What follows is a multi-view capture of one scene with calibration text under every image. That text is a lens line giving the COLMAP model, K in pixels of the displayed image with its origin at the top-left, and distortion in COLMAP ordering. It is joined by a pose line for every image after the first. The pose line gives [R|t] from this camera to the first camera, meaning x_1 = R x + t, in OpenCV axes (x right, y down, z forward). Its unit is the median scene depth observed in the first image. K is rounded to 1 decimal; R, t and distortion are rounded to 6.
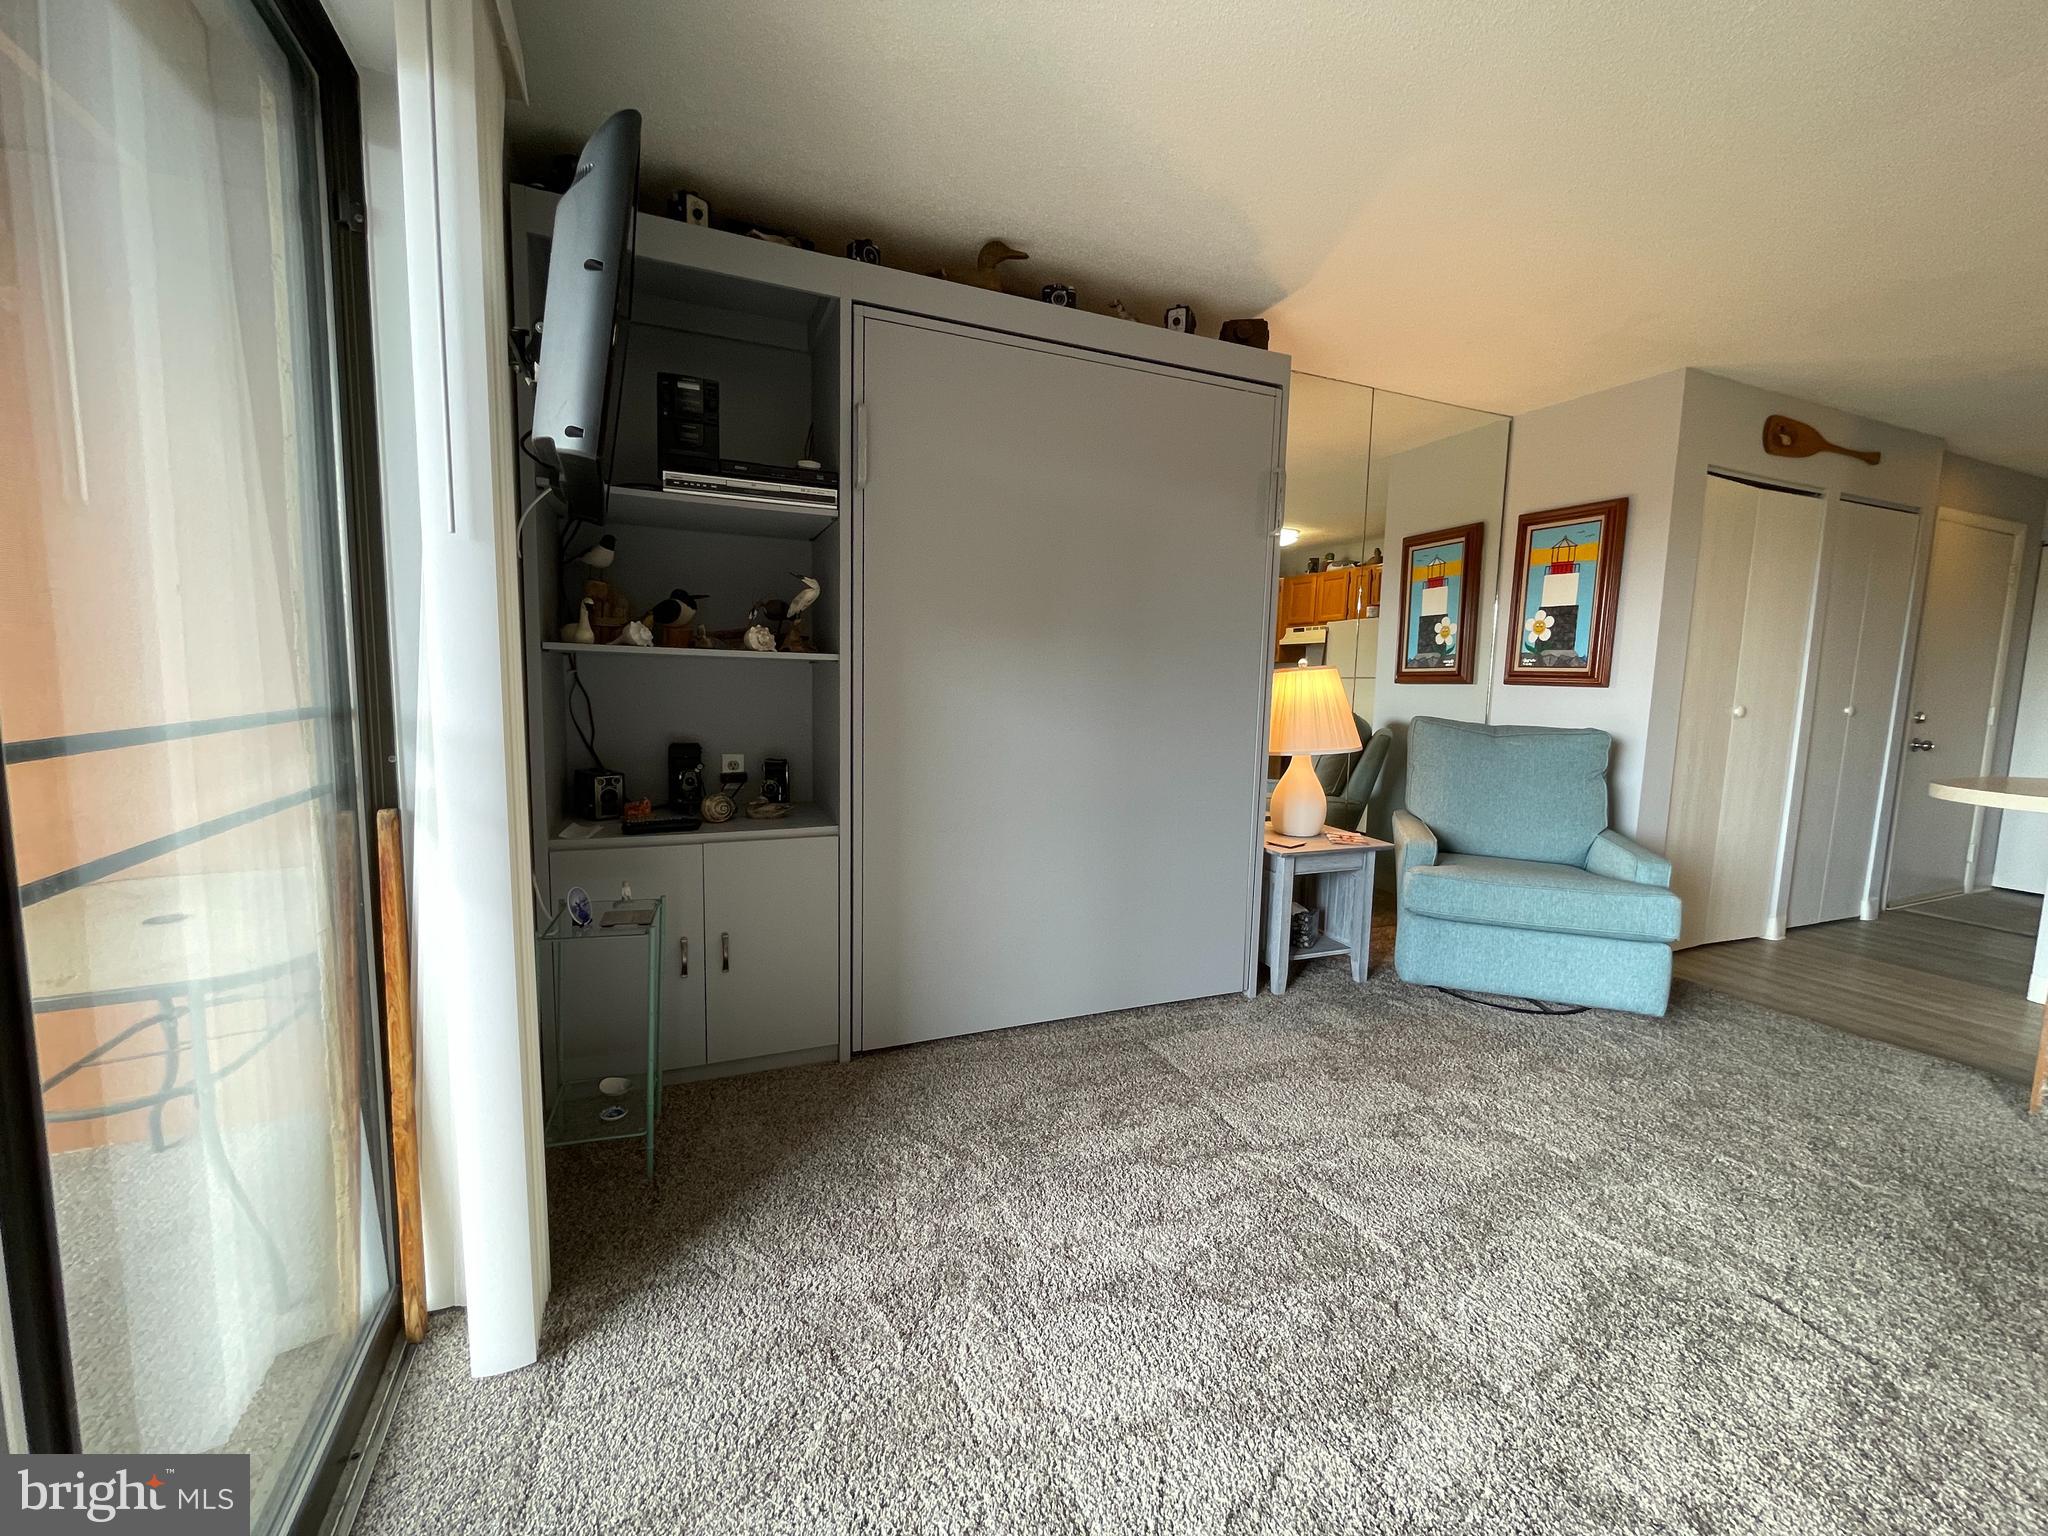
lens RADIAL K [[828.2, 0, 1024.8], [0, 828.2, 767.4], [0, 0, 1]] dist [-0.002469, 0.000000]
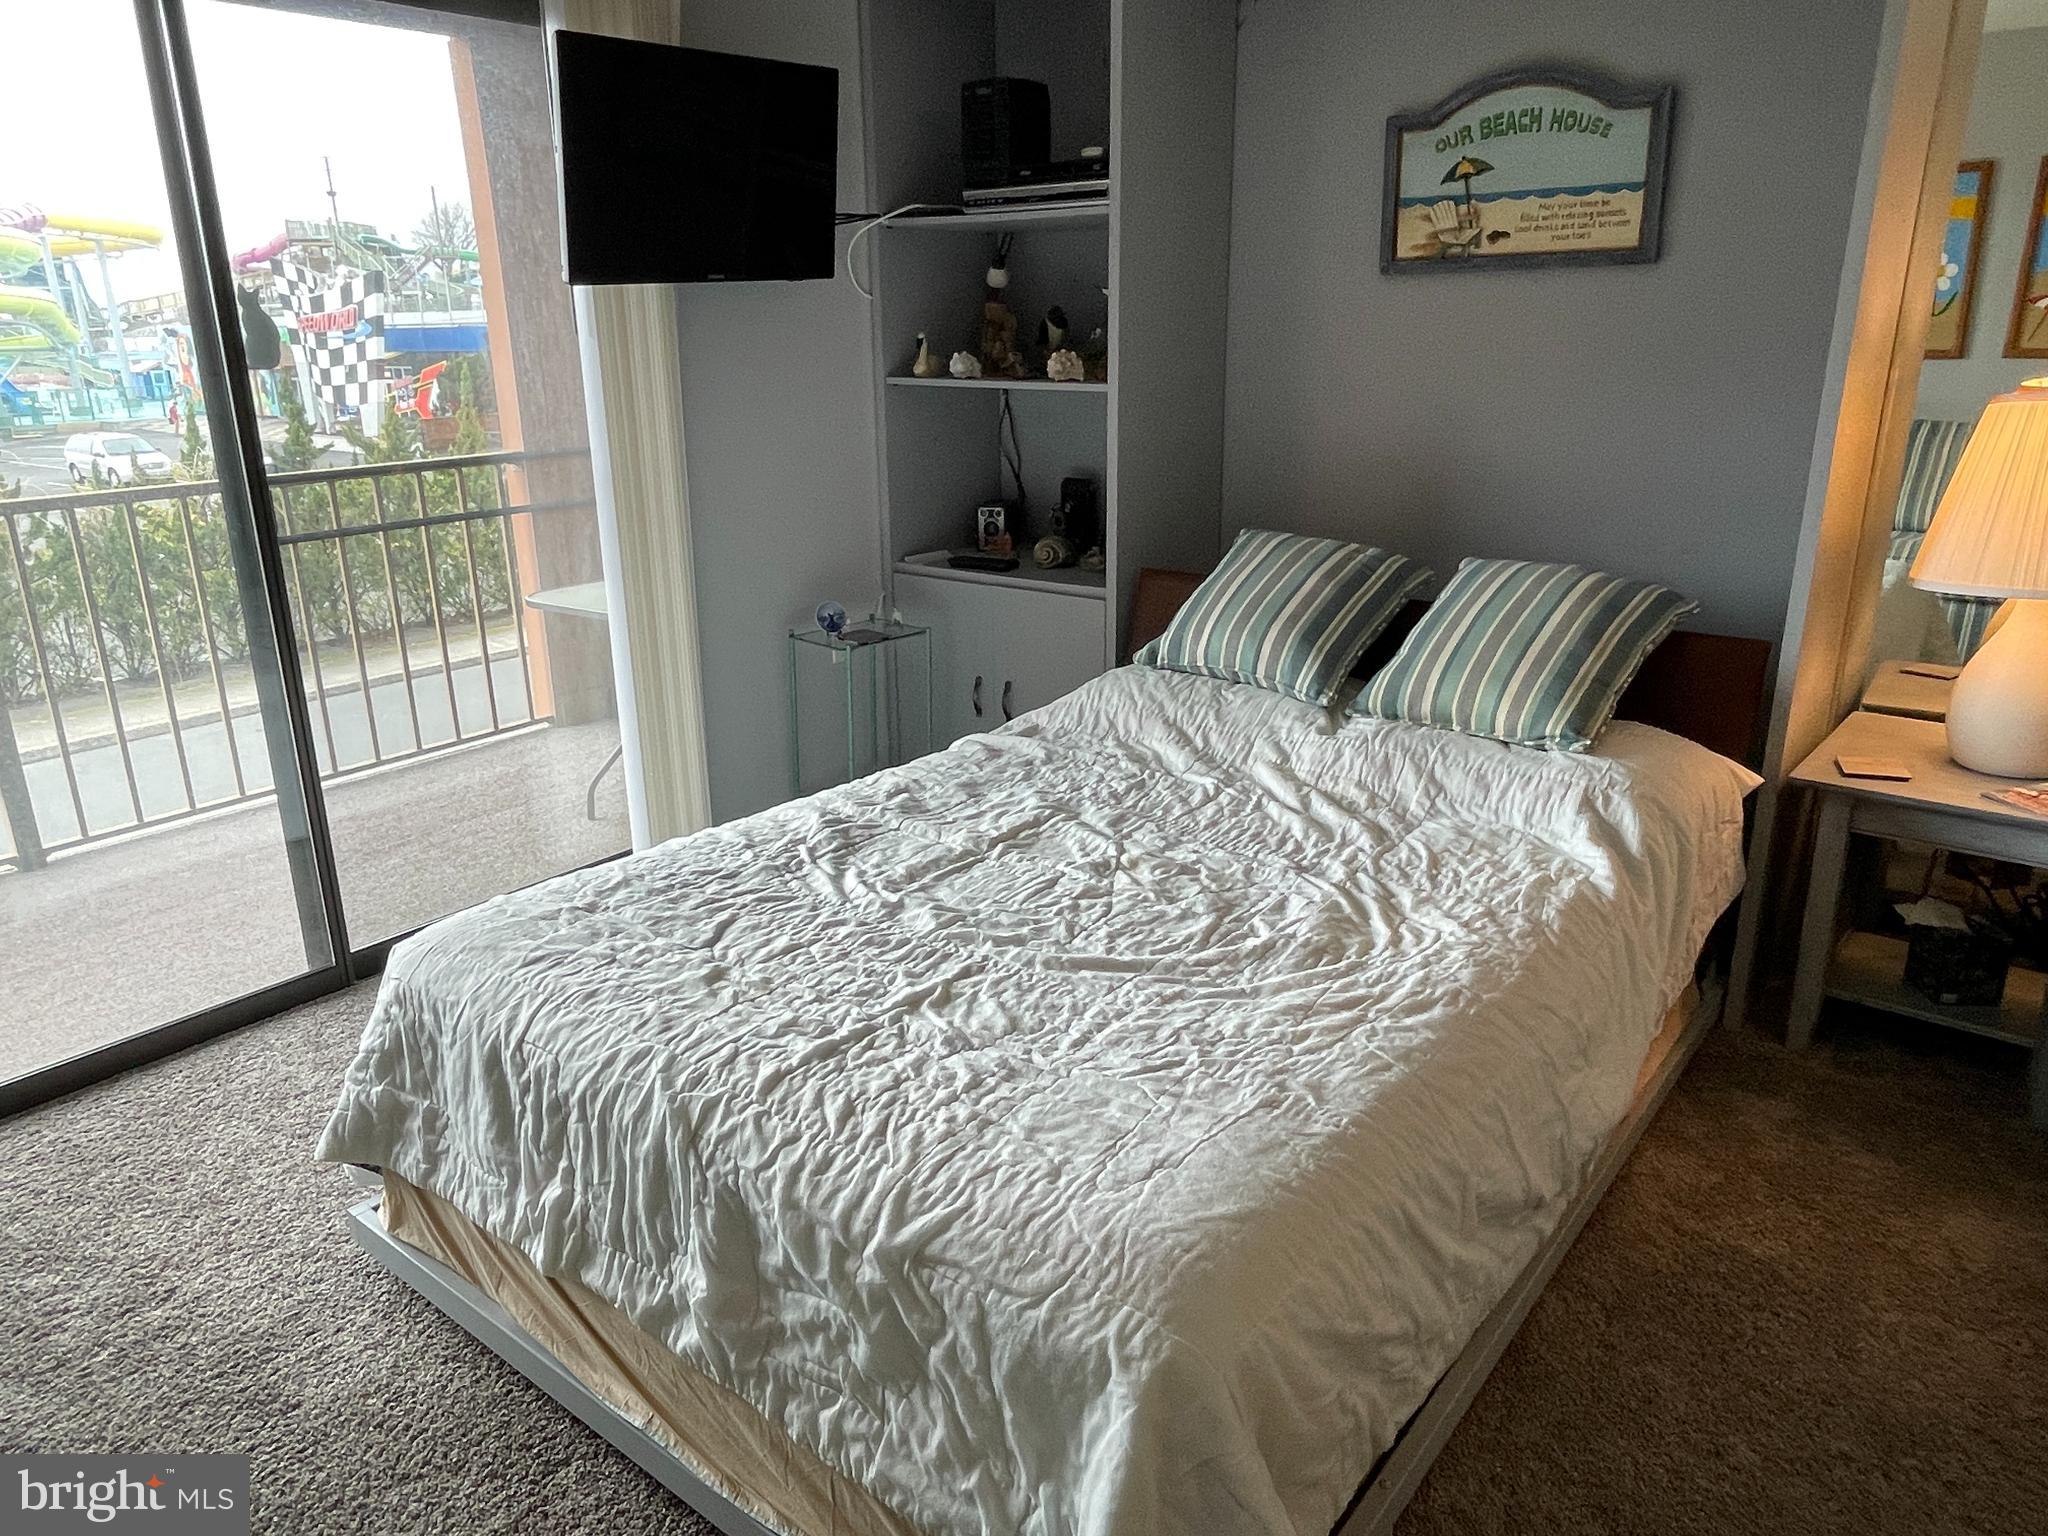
lens RADIAL K [[1380.1, 0, 1015.6], [0, 1380.1, 762.3], [0, 0, 1]] dist [-0.001396, -0.000047]
pose [[0.471576, 0.241647, -0.848070, 0.664946], [-0.071980, 0.969060, 0.236097, -0.058151], [0.878883, -0.050294, 0.474380, 0.152861]]
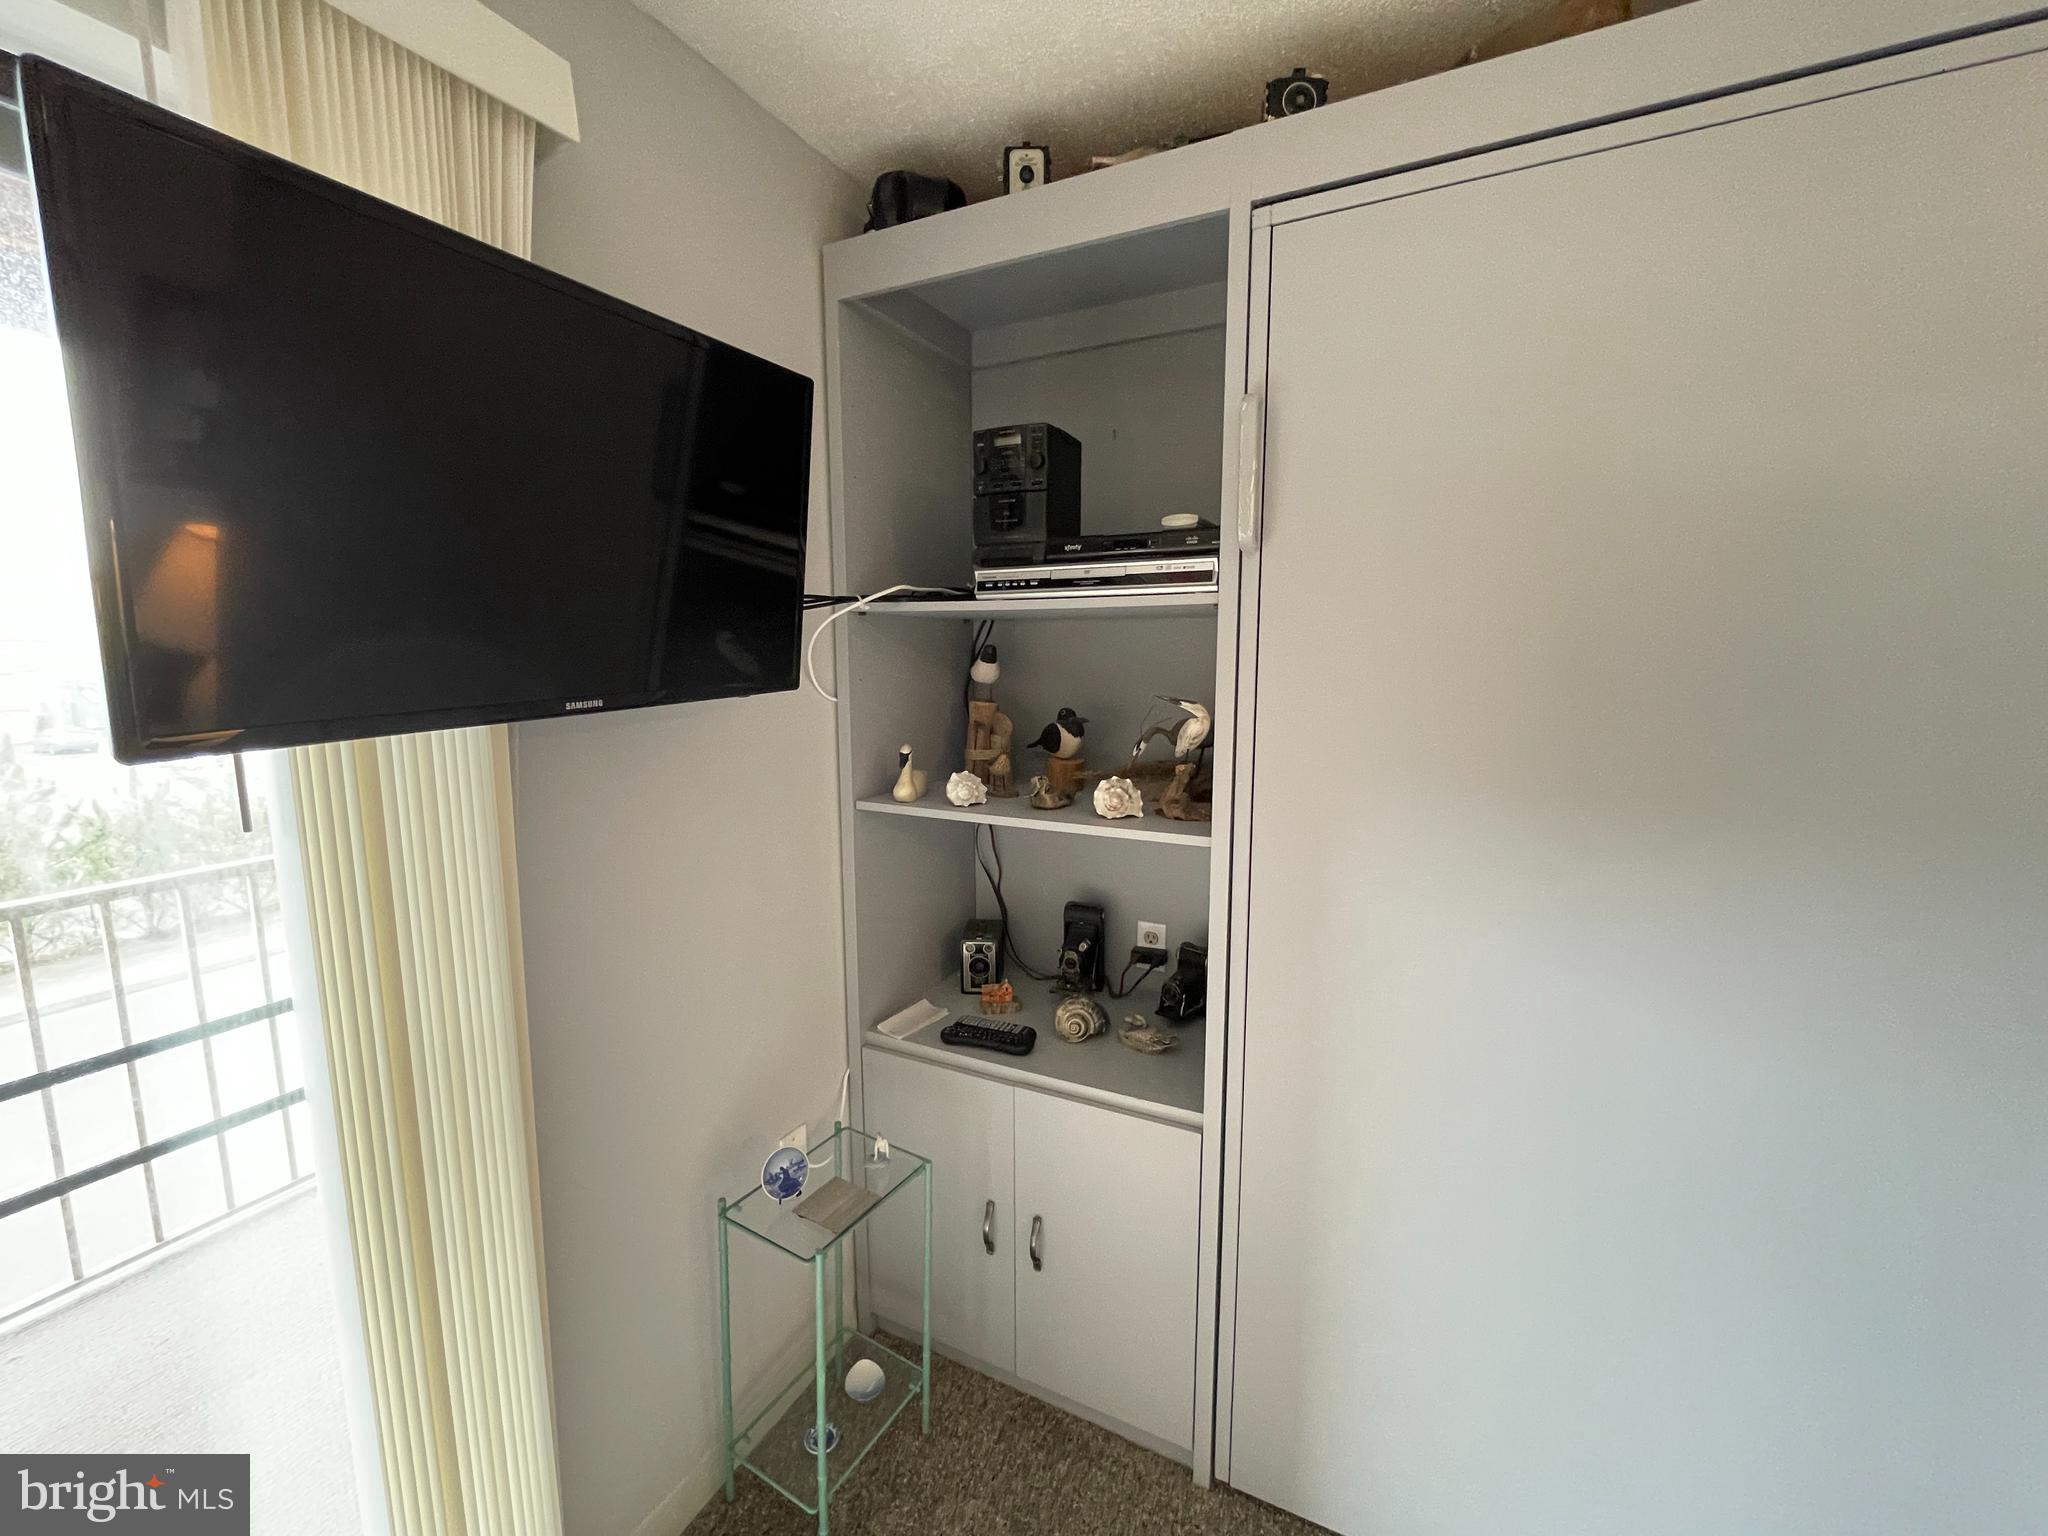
lens RADIAL K [[828.2, 0, 1024.8], [0, 828.2, 767.4], [0, 0, 1]] dist [-0.002469, 0.000000]
pose [[0.642963, 0.077824, -0.761933, 0.085762], [-0.063825, 0.996808, 0.047955, -0.135126], [0.763233, 0.017797, 0.645878, 0.343446]]
